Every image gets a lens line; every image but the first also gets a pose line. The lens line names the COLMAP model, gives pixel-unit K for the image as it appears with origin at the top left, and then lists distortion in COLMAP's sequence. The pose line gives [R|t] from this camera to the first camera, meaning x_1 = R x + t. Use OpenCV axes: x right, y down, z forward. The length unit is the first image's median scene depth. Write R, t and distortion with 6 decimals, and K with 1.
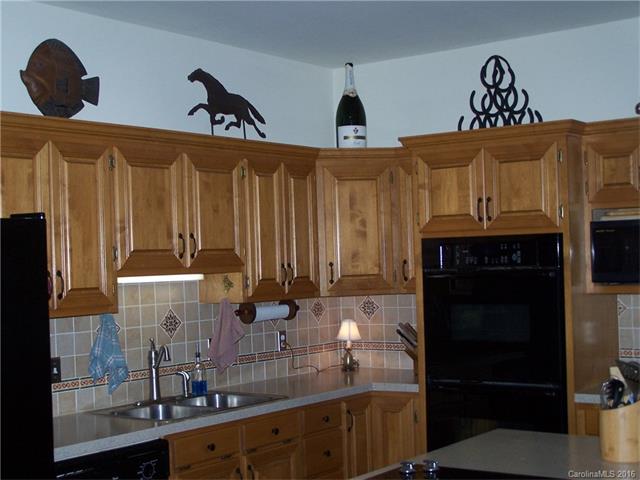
lens RADIAL K [[997.5, 0, 320.0], [0, 997.5, 240.0], [0, 0, 1]] dist [-0.180670, 1.029135]
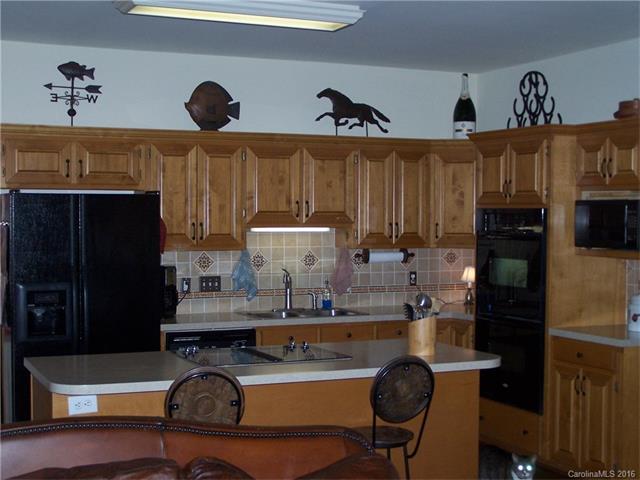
lens RADIAL K [[997.5, 0, 320.0], [0, 997.5, 240.0], [0, 0, 1]] dist [-0.180670, 1.029135]
pose [[0.876202, 0.047502, -0.479597, 0.576685], [-0.021325, 0.997977, 0.059886, -0.035829], [0.481471, -0.042245, 0.875443, -0.299788]]
